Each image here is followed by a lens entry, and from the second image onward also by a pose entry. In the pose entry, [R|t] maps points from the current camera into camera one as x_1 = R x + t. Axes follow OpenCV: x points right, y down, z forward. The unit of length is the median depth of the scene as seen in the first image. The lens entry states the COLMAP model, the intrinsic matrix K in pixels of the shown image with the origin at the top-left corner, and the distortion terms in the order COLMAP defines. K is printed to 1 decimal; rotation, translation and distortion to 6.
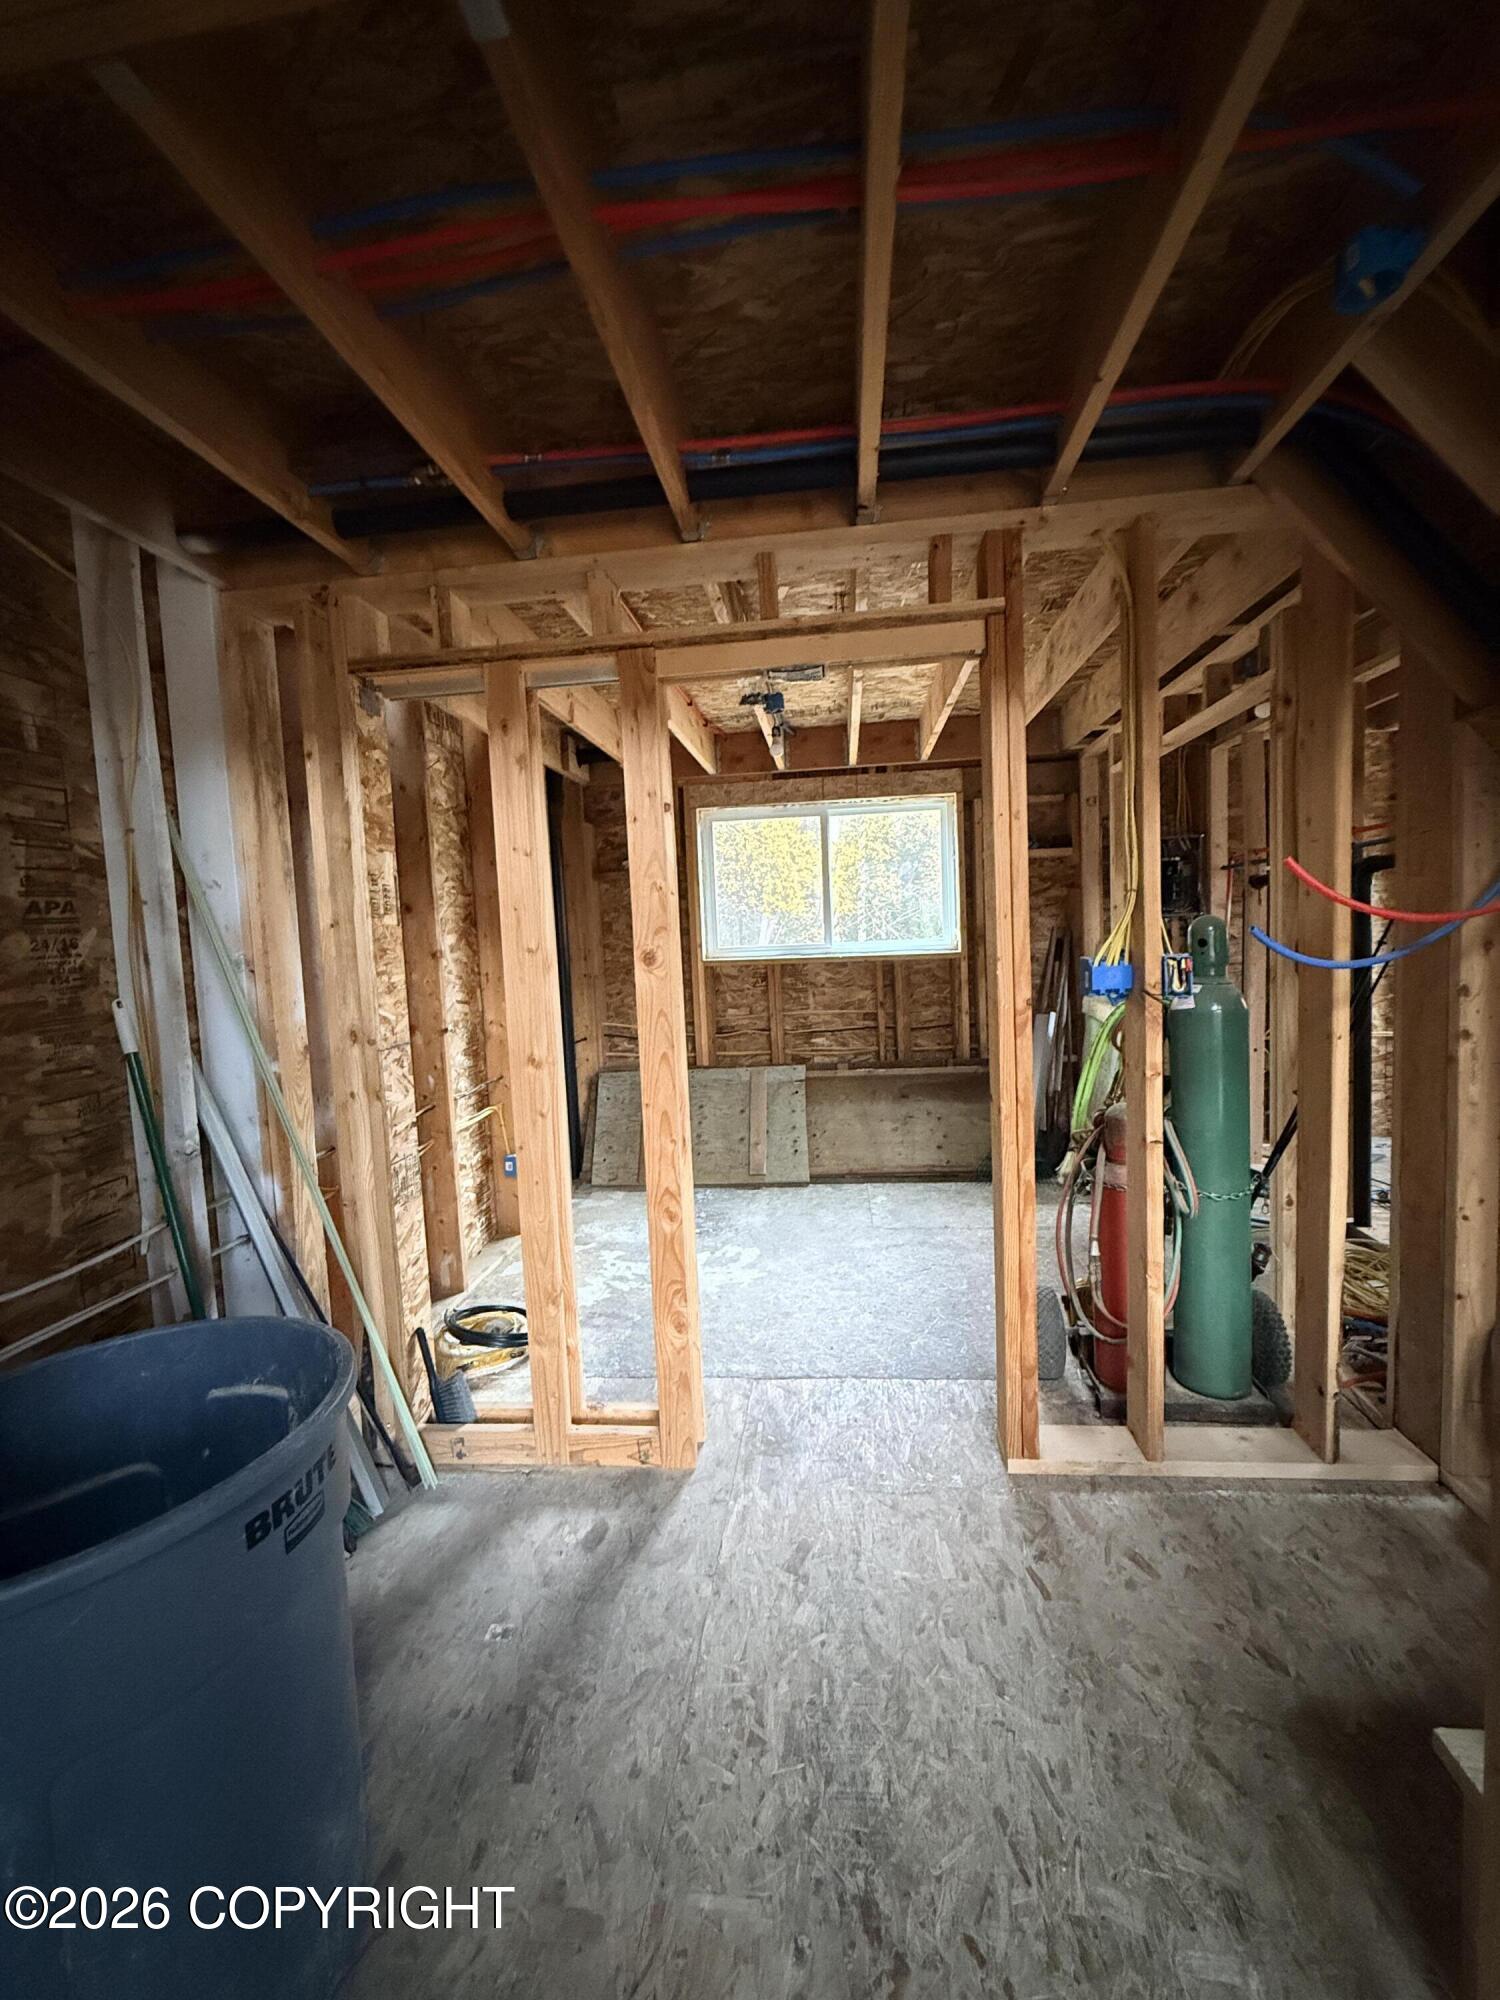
lens RADIAL K [[801.5, 0, 749.4], [0, 801.5, 995.1], [0, 0, 1]] dist [0.000515, -0.000909]
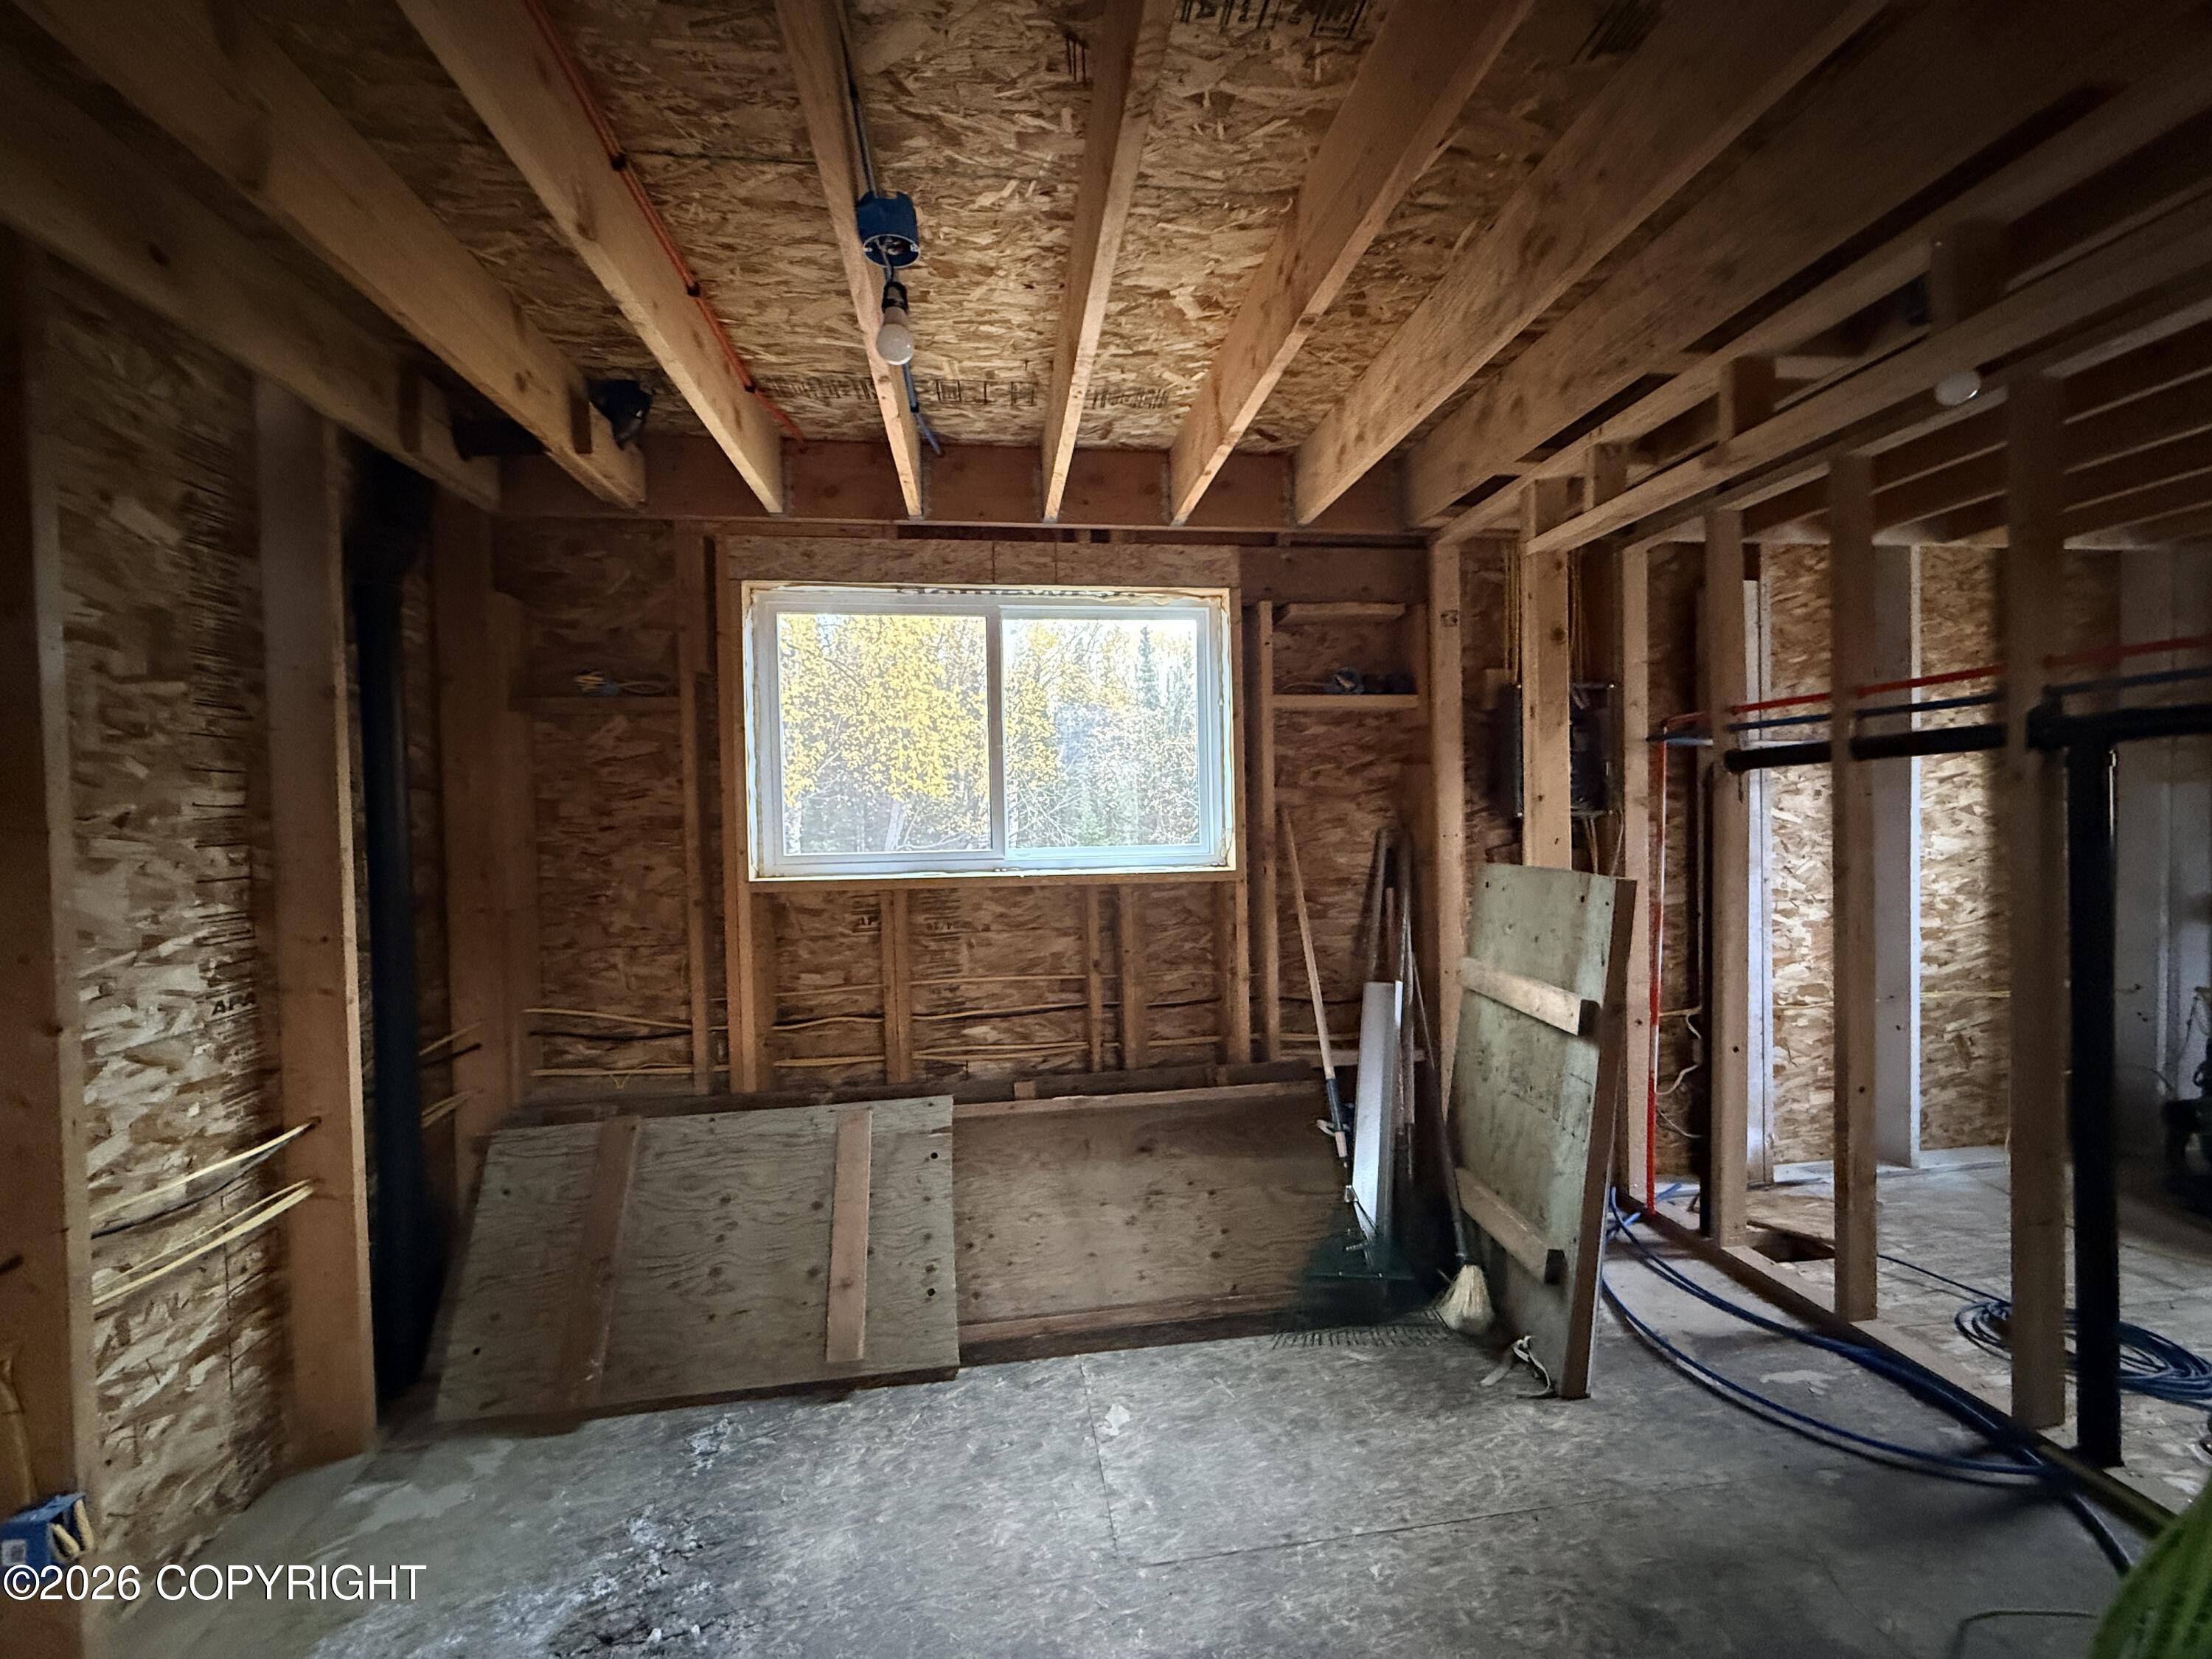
lens RADIAL K [[886.4, 0, 1102.7], [0, 886.4, 829.9], [0, 0, 1]] dist [0.000515, -0.000909]
pose [[0.969878, 0.019745, 0.242789, 0.022271], [-0.003334, 0.997692, -0.067820, -0.039420], [-0.243568, 0.064968, 0.967705, 0.419420]]
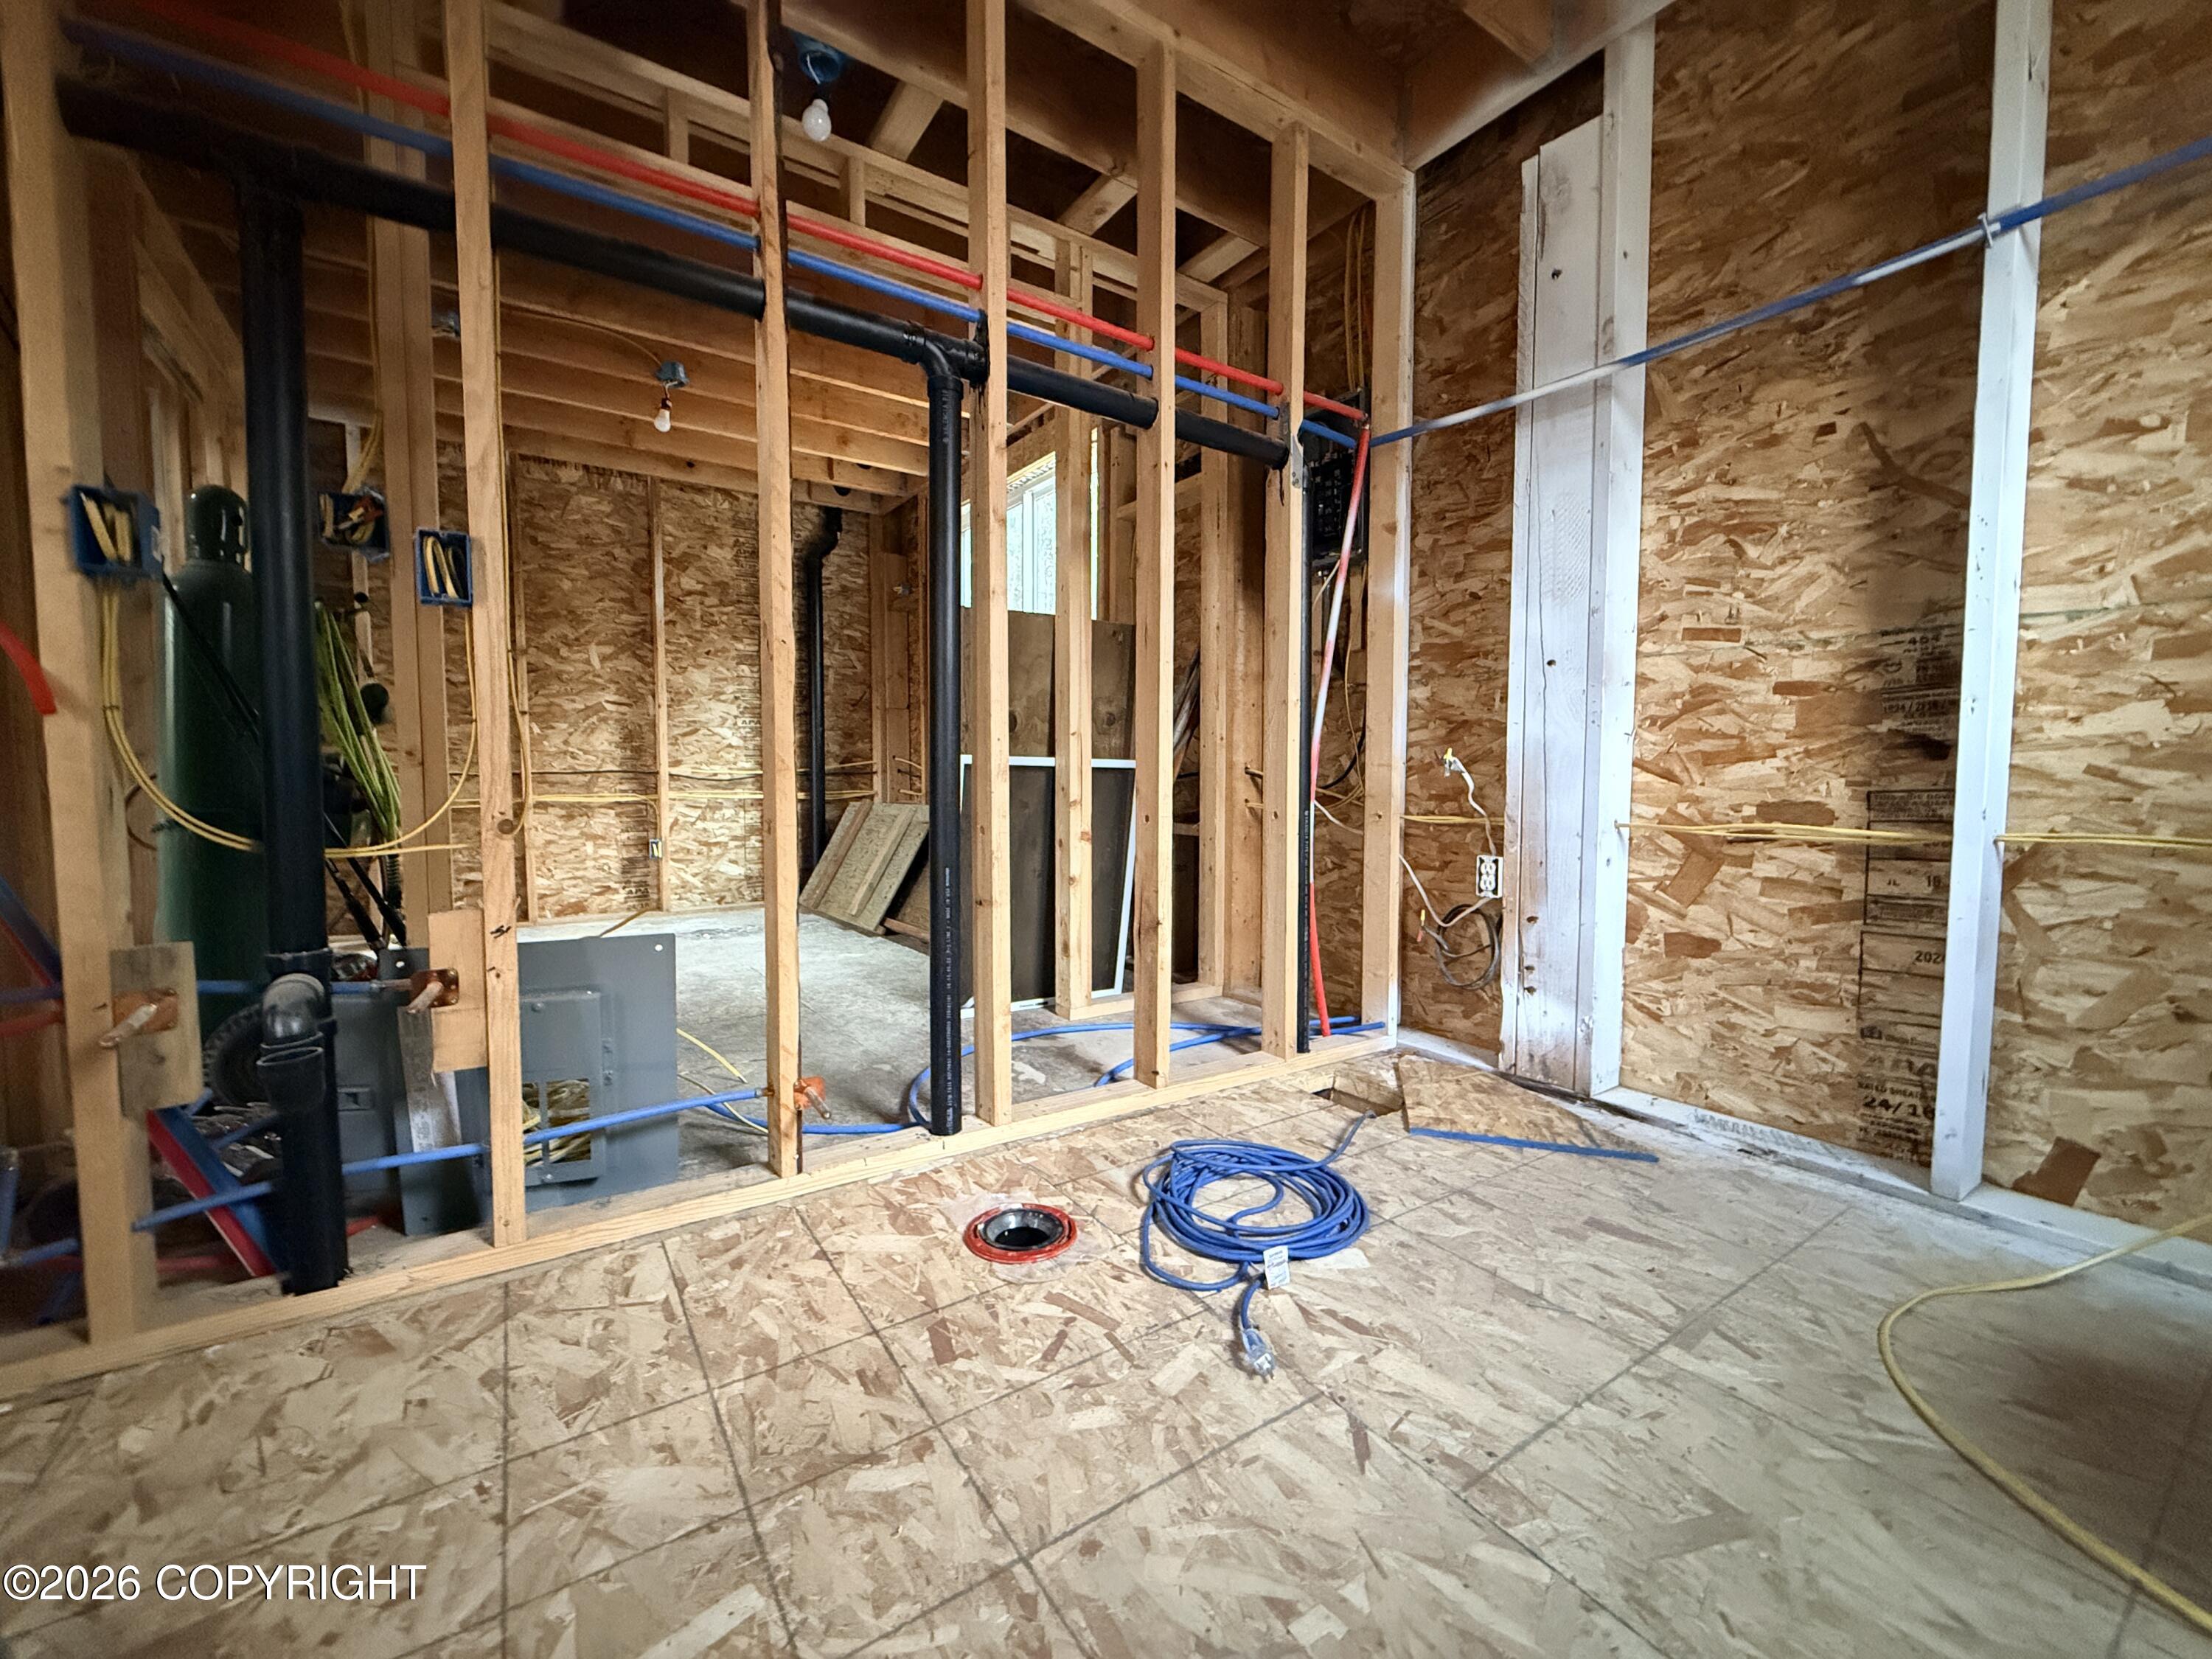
lens RADIAL K [[886.4, 0, 1093.5], [0, 886.4, 828.0], [0, 0, 1]] dist [0.000515, -0.000909]
pose [[0.649694, 0.090446, -0.754796, 0.835338], [-0.089030, 0.995117, 0.042611, 0.054846], [0.754965, 0.039515, 0.654574, 0.503350]]
